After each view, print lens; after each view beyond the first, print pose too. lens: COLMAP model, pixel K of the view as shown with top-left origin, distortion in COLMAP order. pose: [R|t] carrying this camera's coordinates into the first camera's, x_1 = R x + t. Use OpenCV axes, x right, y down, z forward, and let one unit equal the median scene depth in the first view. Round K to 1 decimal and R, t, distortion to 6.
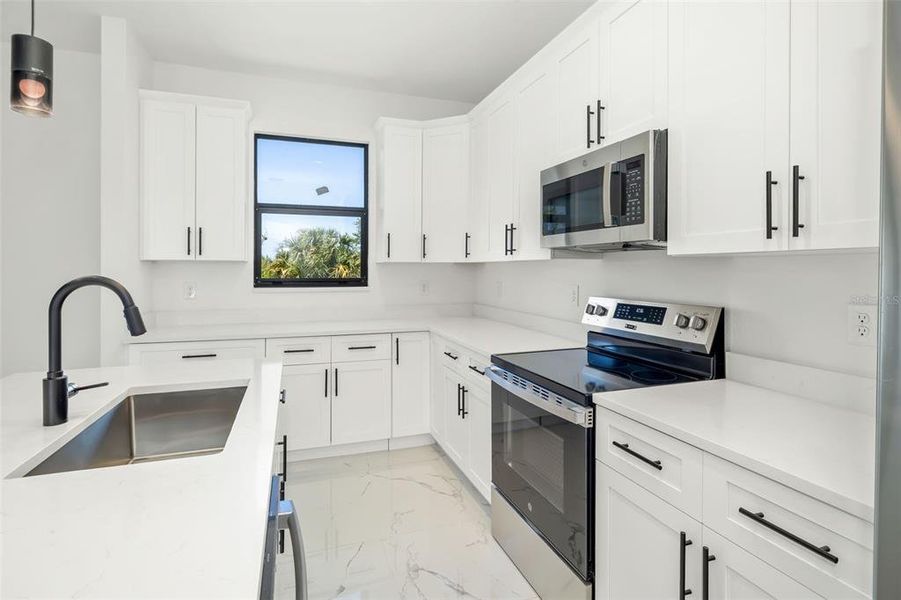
lens RADIAL K [[458.8, 0, 435.5], [0, 458.8, 276.1], [0, 0, 1]] dist [-0.001286, 0.001574]
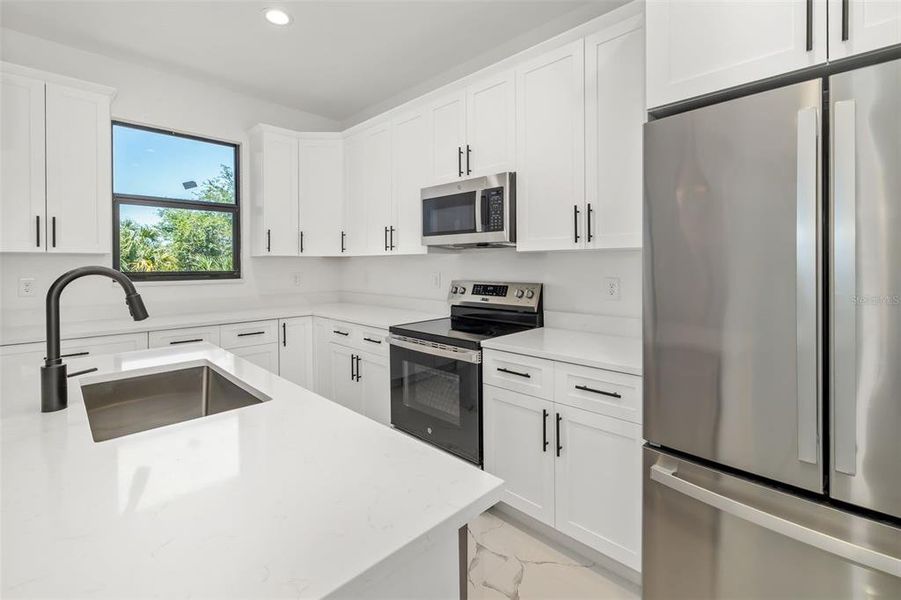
lens RADIAL K [[416.0, 0, 446.4], [0, 416.0, 269.9], [0, 0, 1]] dist [0.015574, -0.000005]
pose [[0.895758, -0.011809, 0.444384, -0.274400], [0.011611, 0.999928, 0.003167, 0.008900], [-0.444390, 0.002323, 0.895831, -0.145154]]
